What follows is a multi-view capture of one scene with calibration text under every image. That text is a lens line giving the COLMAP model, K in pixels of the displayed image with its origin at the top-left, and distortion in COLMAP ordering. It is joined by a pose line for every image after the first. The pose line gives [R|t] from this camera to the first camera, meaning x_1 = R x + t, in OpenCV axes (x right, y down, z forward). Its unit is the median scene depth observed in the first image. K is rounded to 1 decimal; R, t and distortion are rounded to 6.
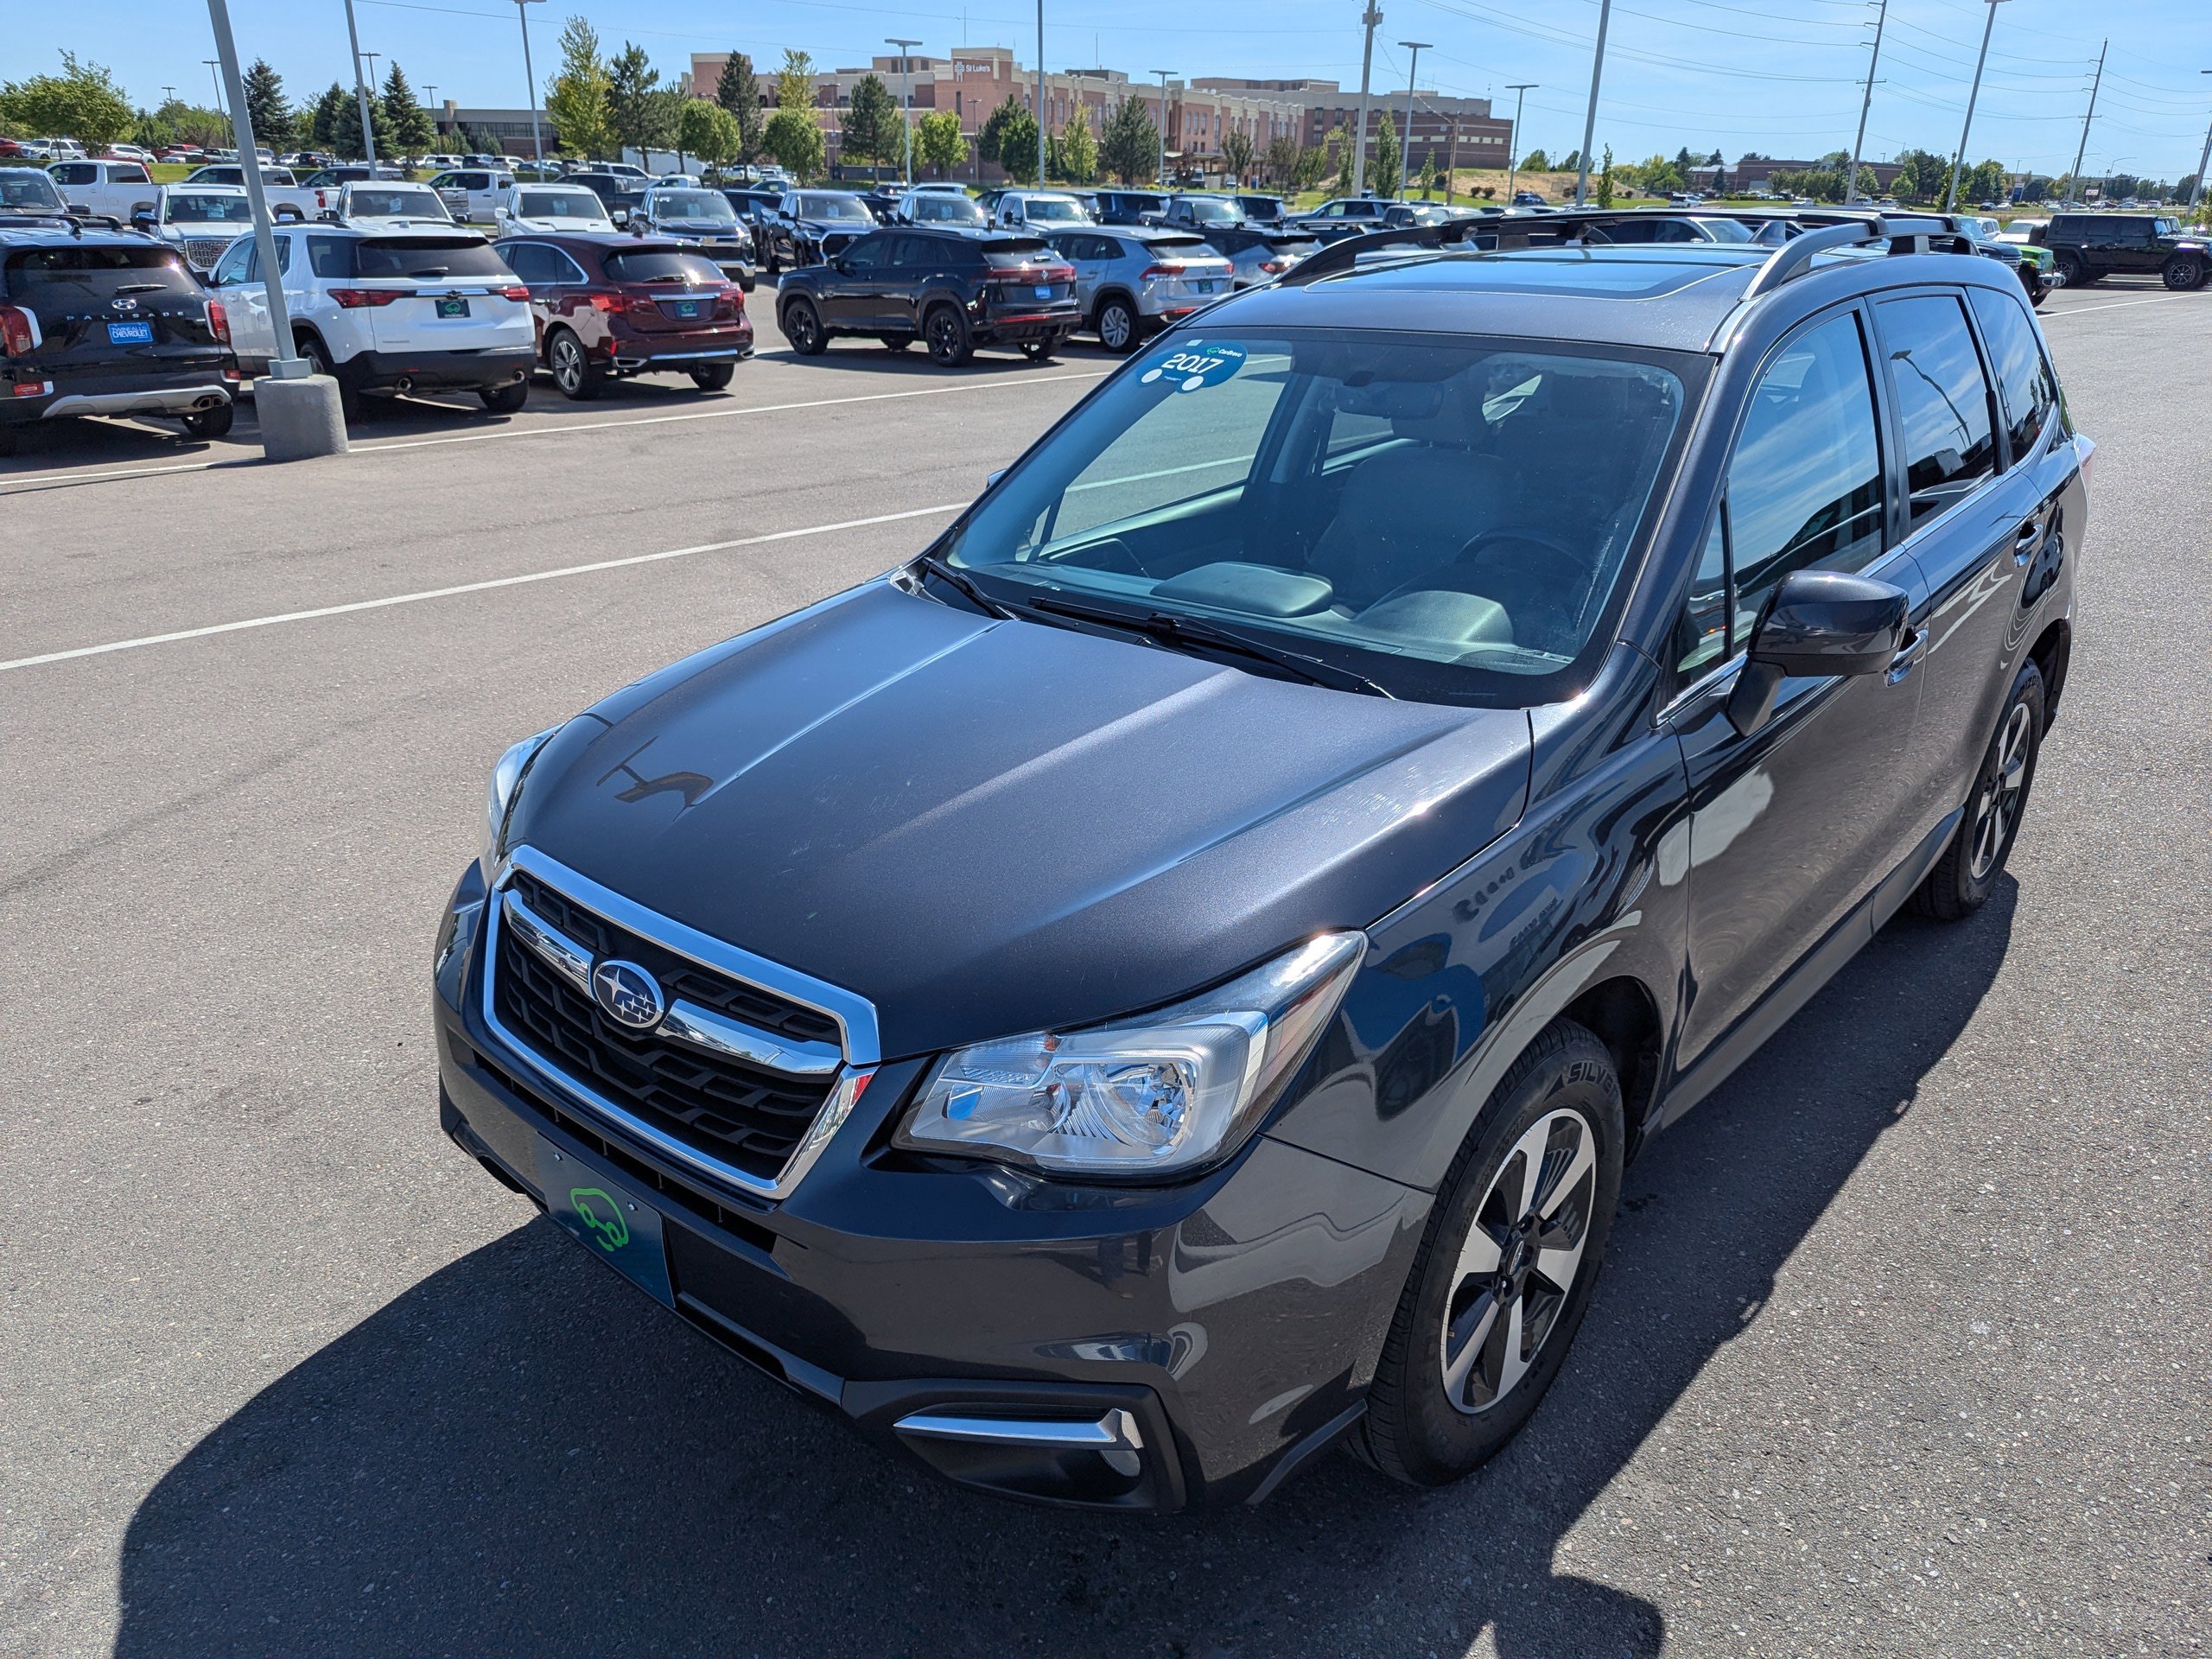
lens RADIAL K [[1588.2, 0, 1124.9], [0, 1588.2, 857.3], [0, 0, 1]] dist [0.041225, -0.042029]
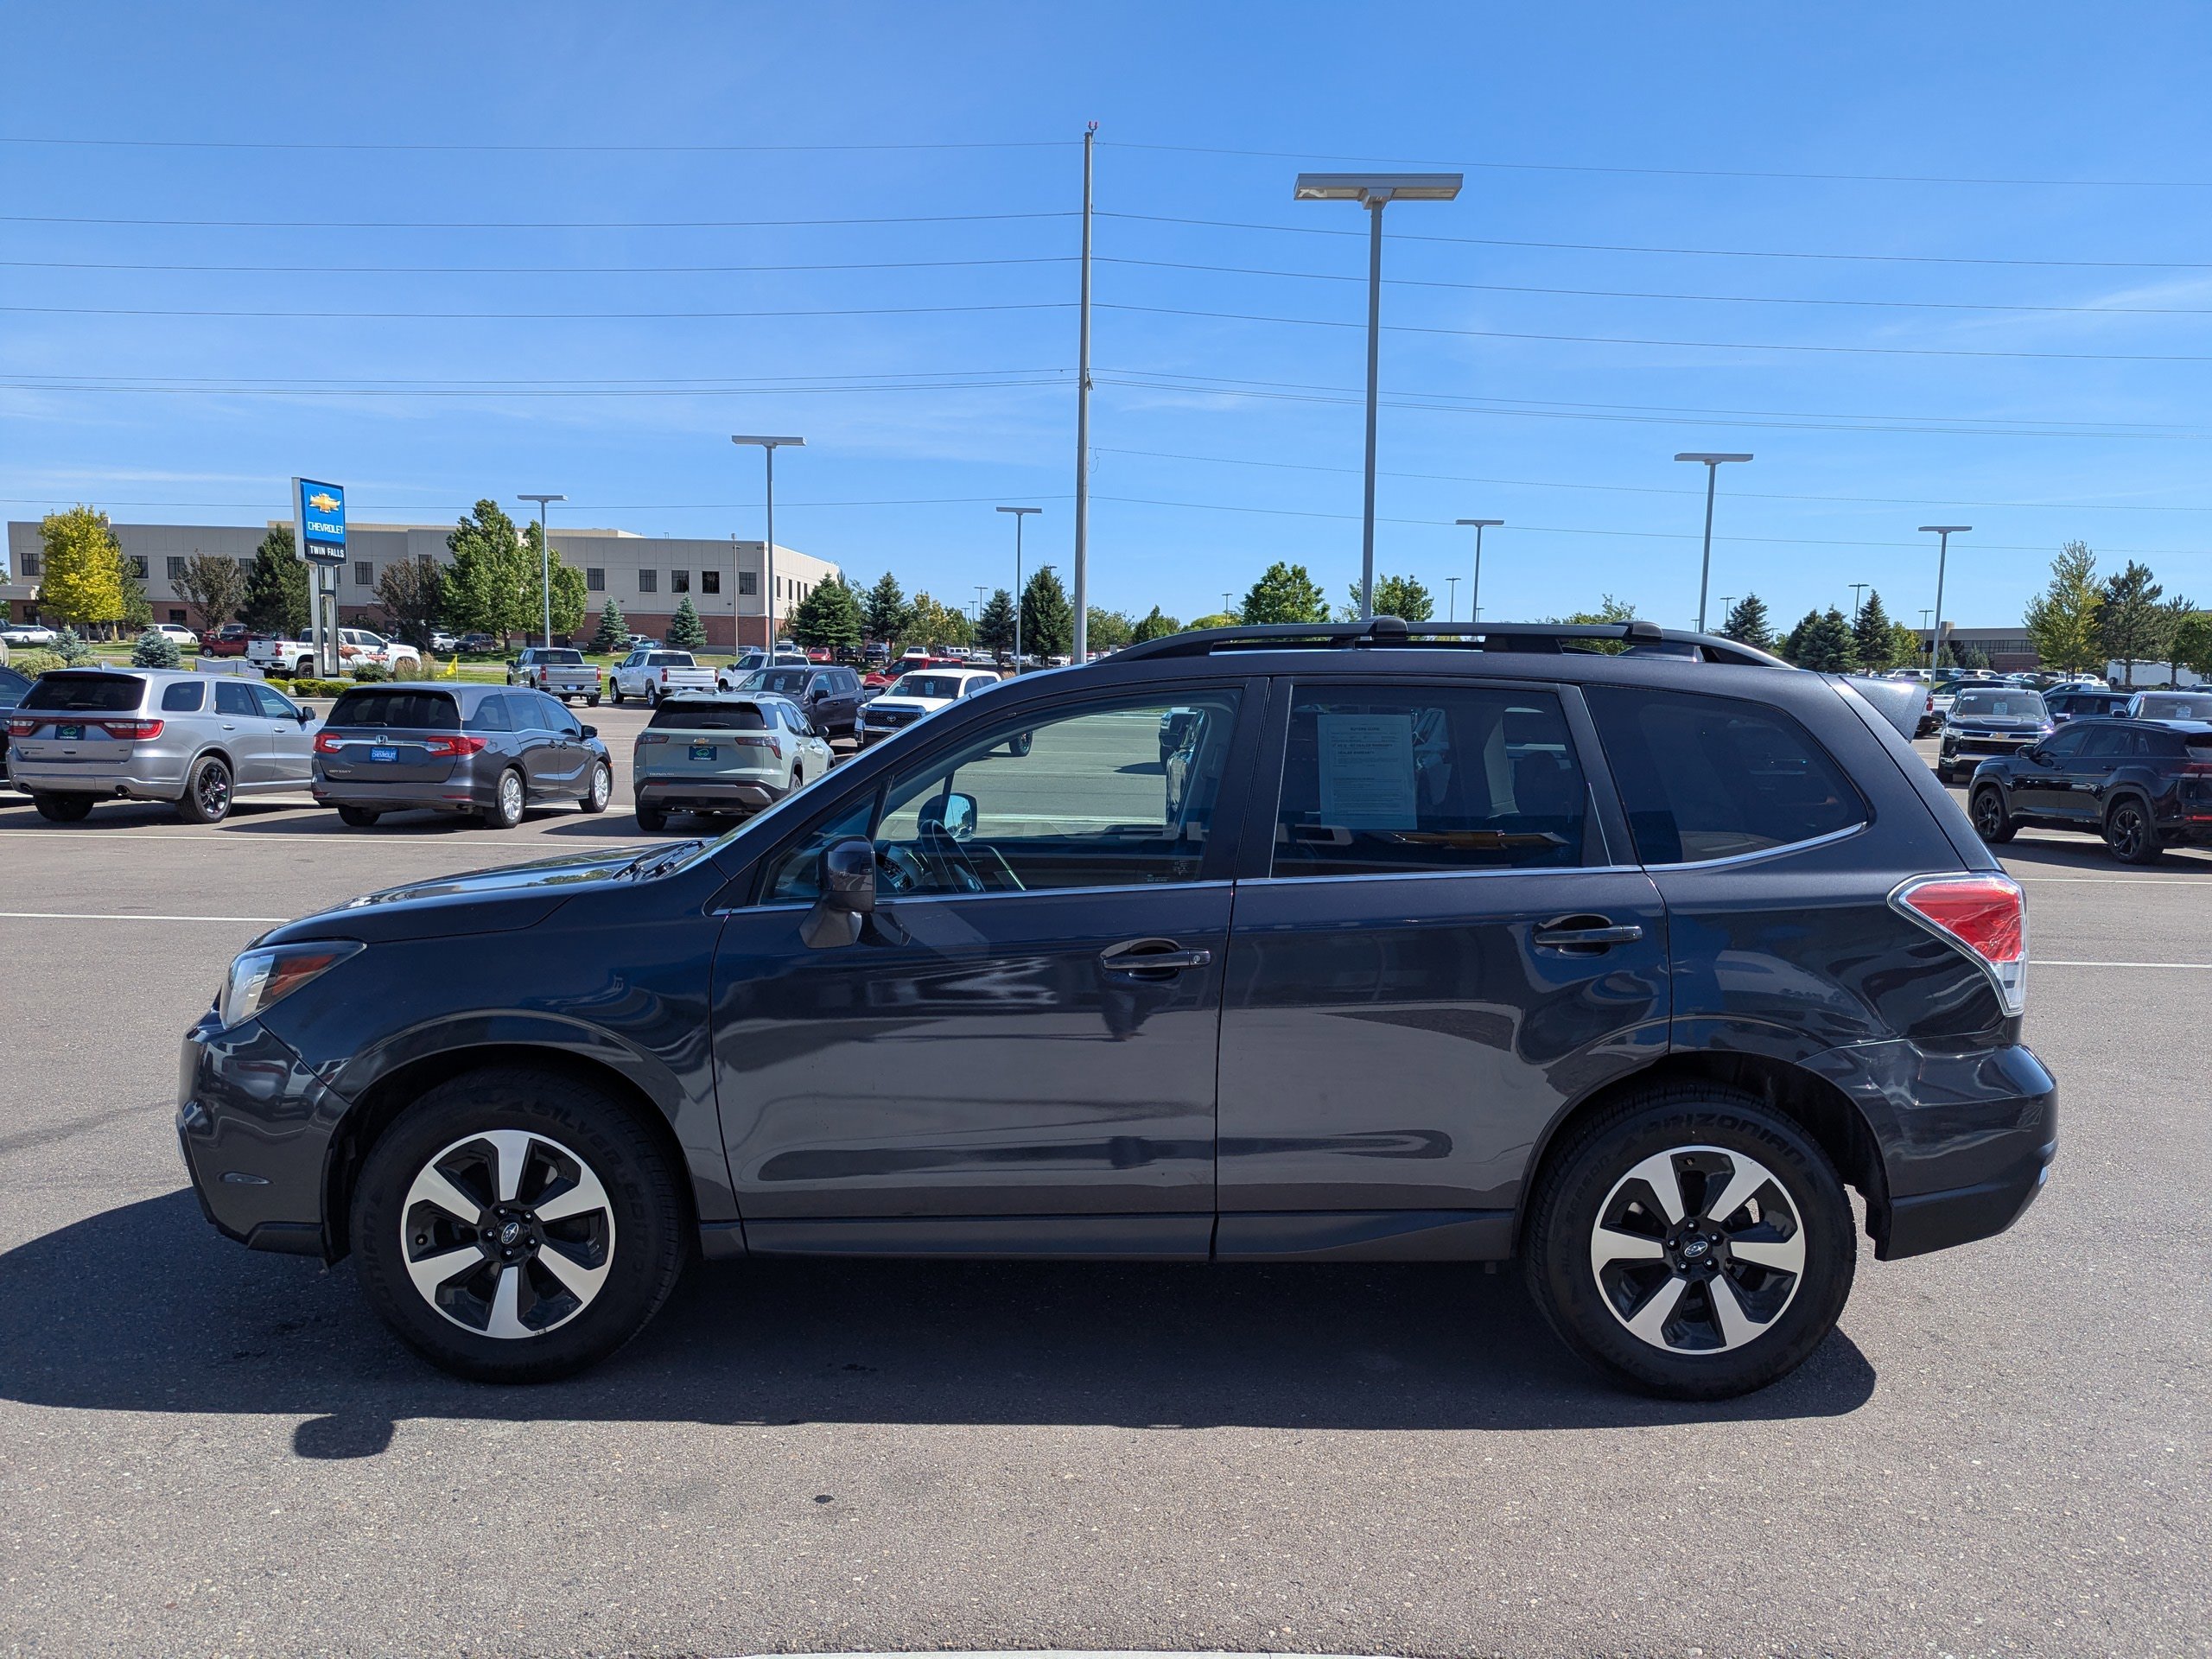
lens RADIAL K [[1588.2, 0, 1123.9], [0, 1588.2, 831.1], [0, 0, 1]] dist [0.041225, -0.042029]
pose [[0.650862, 0.071245, -0.755845, 1.191255], [-0.301625, 0.937907, -0.171325, -0.013718], [0.696707, 0.339490, 0.631938, 0.227678]]
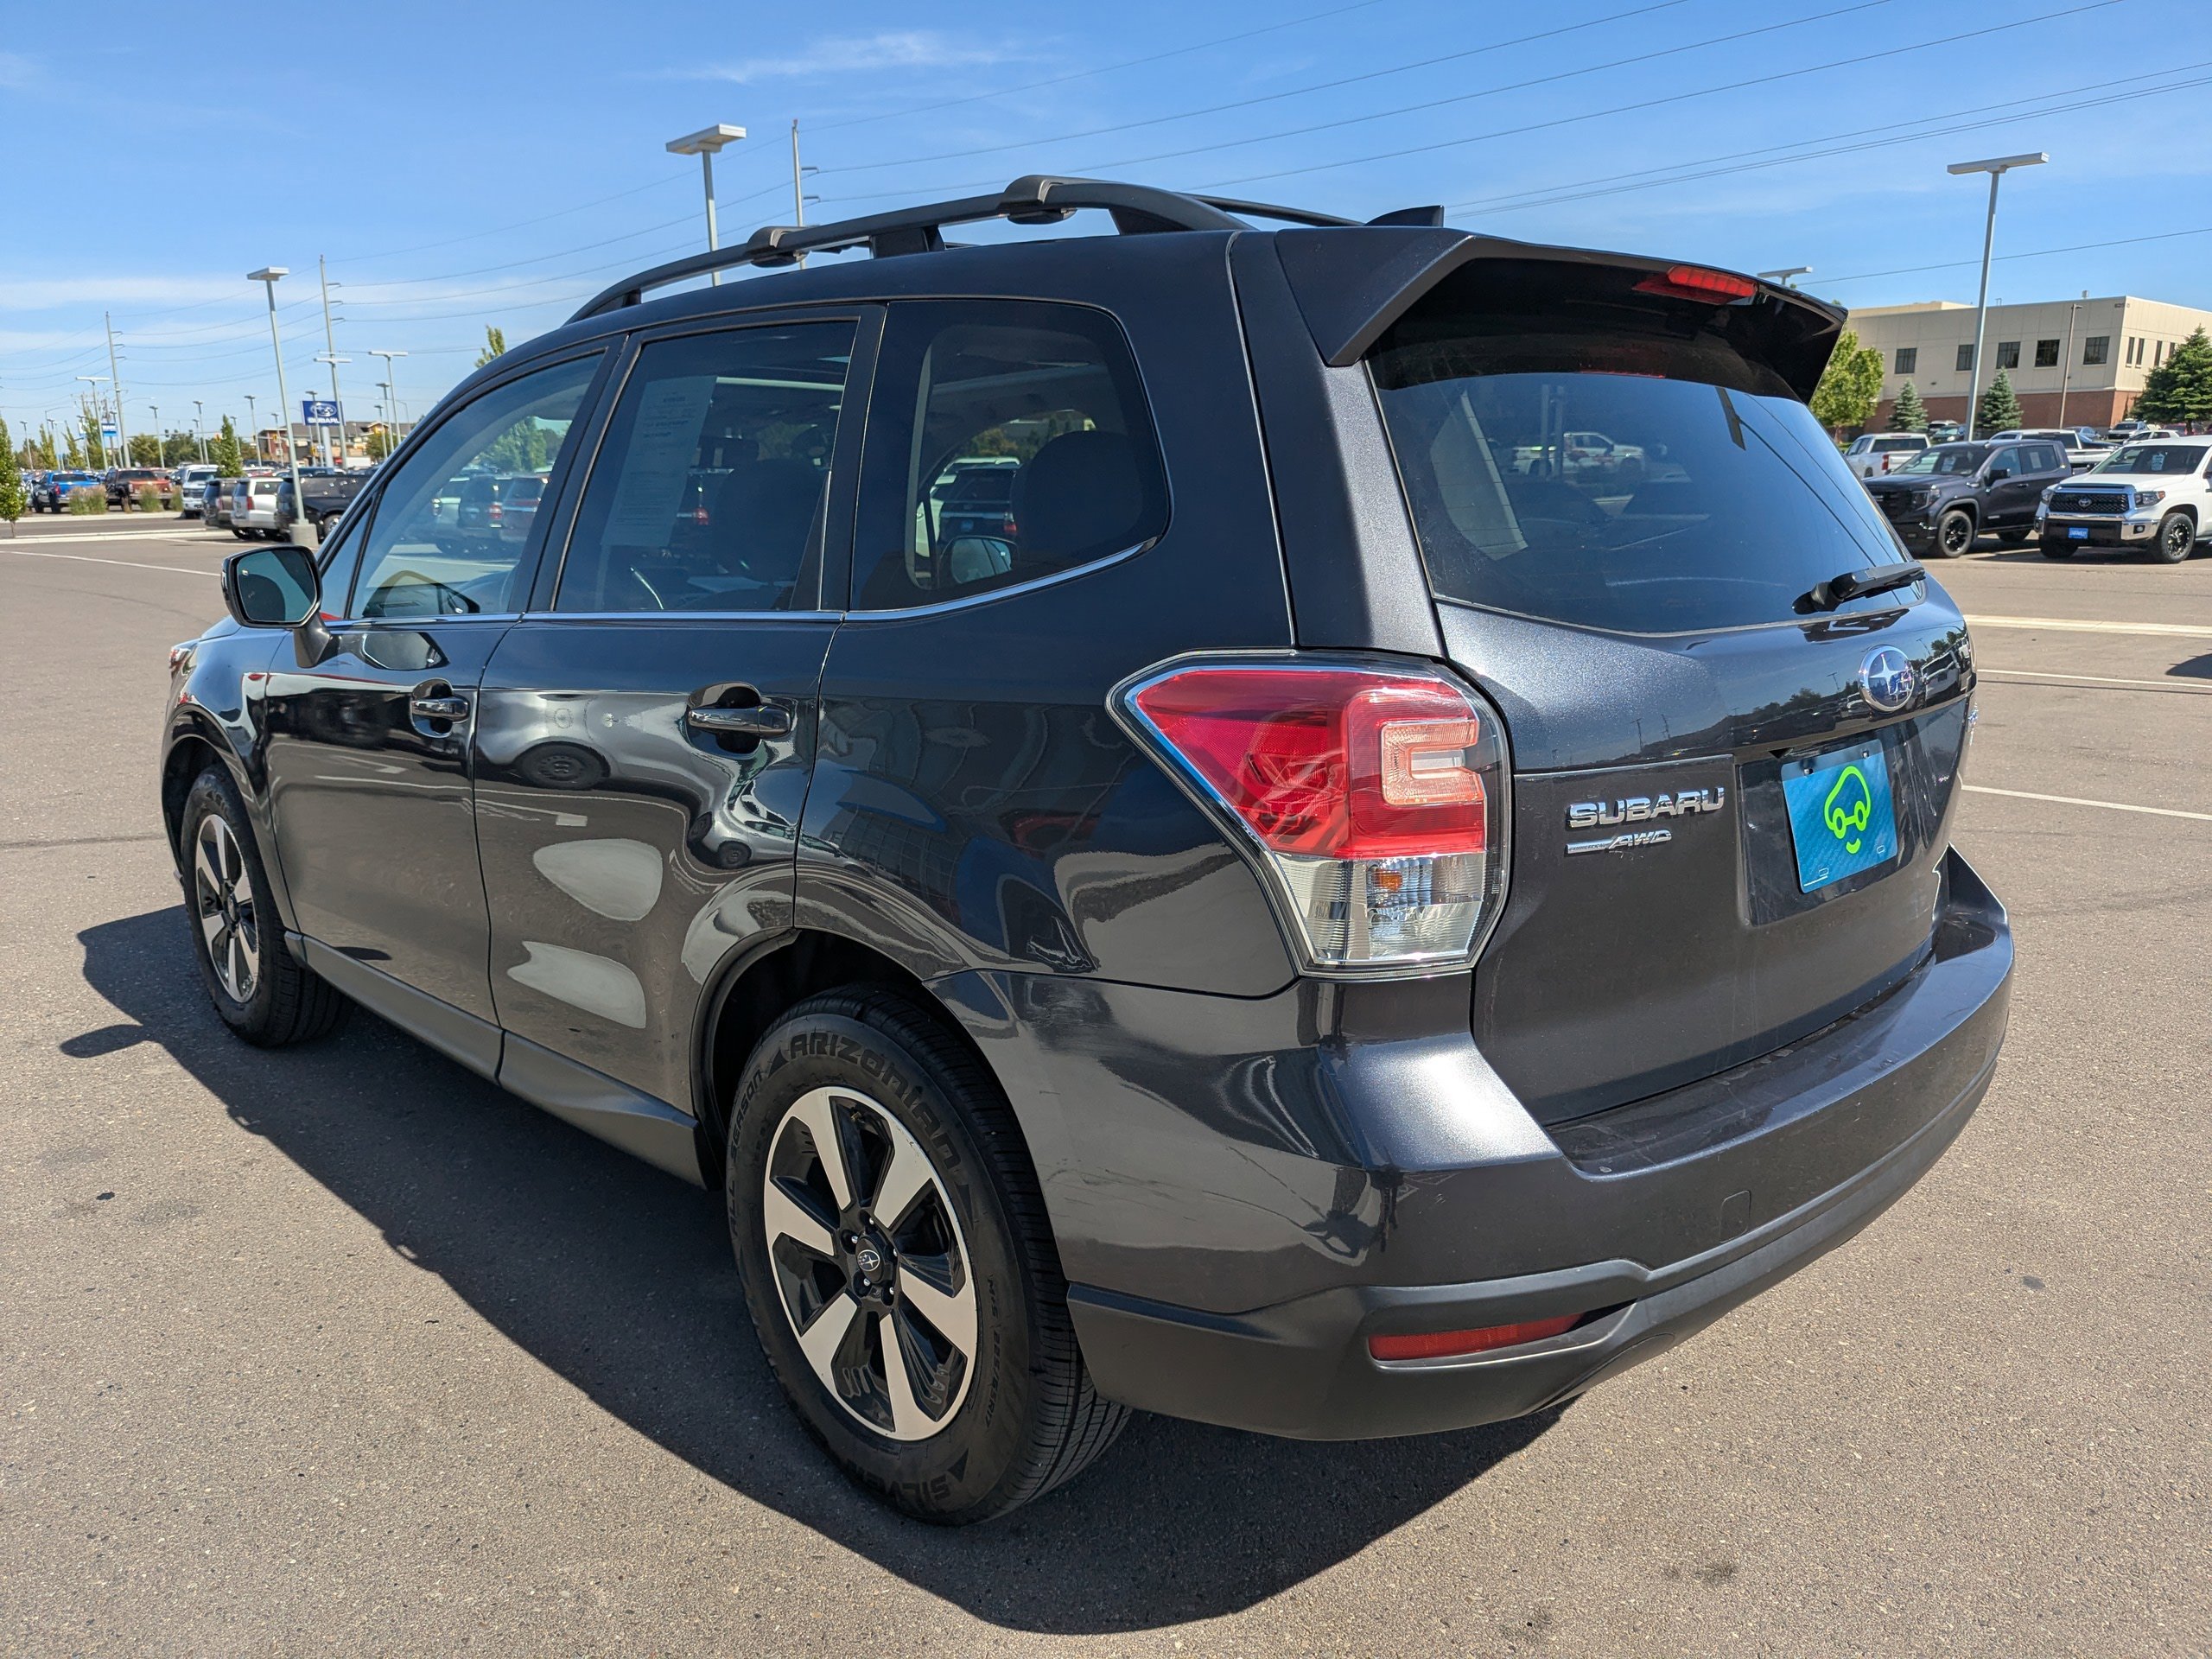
lens RADIAL K [[1588.2, 0, 1107.6], [0, 1588.2, 825.5], [0, 0, 1]] dist [0.041225, -0.042029]
pose [[-0.106045, 0.197488, -0.974553, 1.229143], [-0.368797, 0.902366, 0.222990, -0.376094], [0.923441, 0.383059, -0.022858, 1.275786]]
